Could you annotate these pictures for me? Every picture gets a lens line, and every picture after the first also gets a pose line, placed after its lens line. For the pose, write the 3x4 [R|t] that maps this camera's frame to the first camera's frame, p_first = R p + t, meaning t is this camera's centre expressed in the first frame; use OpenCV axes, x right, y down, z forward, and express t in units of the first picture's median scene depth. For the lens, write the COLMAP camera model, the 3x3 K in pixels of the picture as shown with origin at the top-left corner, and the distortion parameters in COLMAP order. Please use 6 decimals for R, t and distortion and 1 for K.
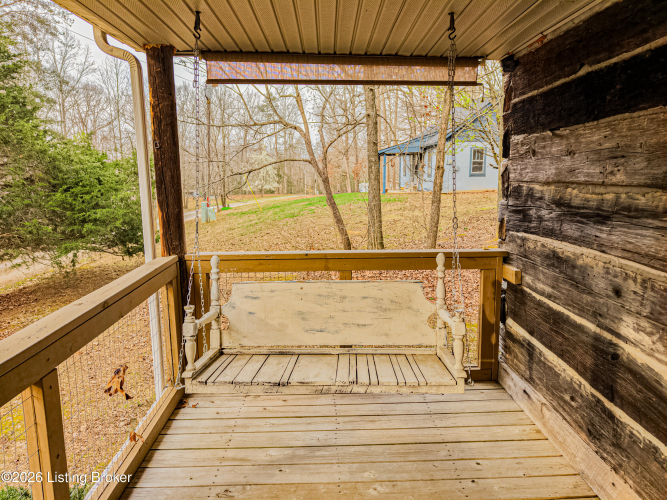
lens RADIAL K [[451.9, 0, 334.3], [0, 451.9, 253.5], [0, 0, 1]] dist [0.005912, -0.006165]
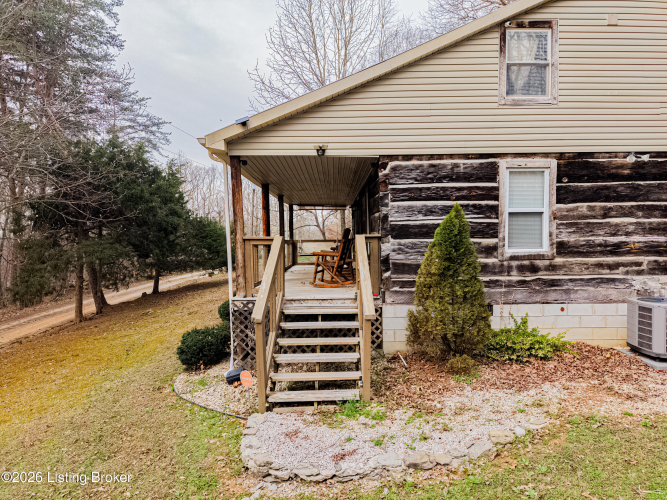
lens RADIAL K [[451.9, 0, 336.8], [0, 451.9, 256.5], [0, 0, 1]] dist [0.005912, -0.006165]
pose [[0.999916, -0.000875, -0.012907, 0.275228], [-0.001007, 0.989420, -0.145077, 1.021413], [0.012897, 0.145077, 0.989336, -4.495891]]
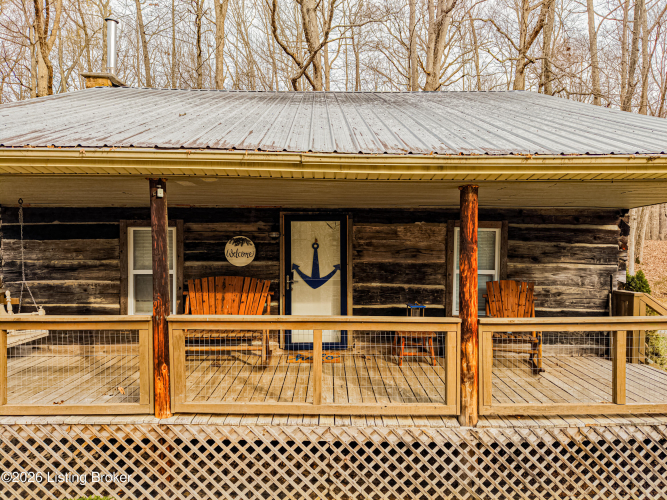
lens RADIAL K [[451.9, 0, 332.6], [0, 451.9, 250.0], [0, 0, 1]] dist [0.005912, -0.006165]
pose [[0.012657, -0.006484, 0.999899, -1.893493], [0.174639, 0.984624, 0.004174, 0.067385], [-0.984551, 0.174568, 0.013595, -0.639130]]
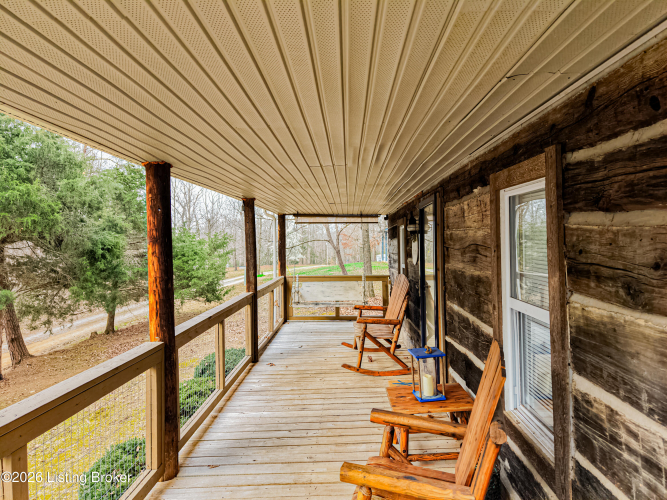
lens RADIAL K [[451.9, 0, 331.0], [0, 451.9, 245.2], [0, 0, 1]] dist [0.005912, -0.006165]
pose [[0.998457, -0.003970, -0.055391, 0.161721], [-0.005753, 0.984682, -0.174262, 0.345144], [0.055235, 0.174312, 0.983140, -2.156593]]
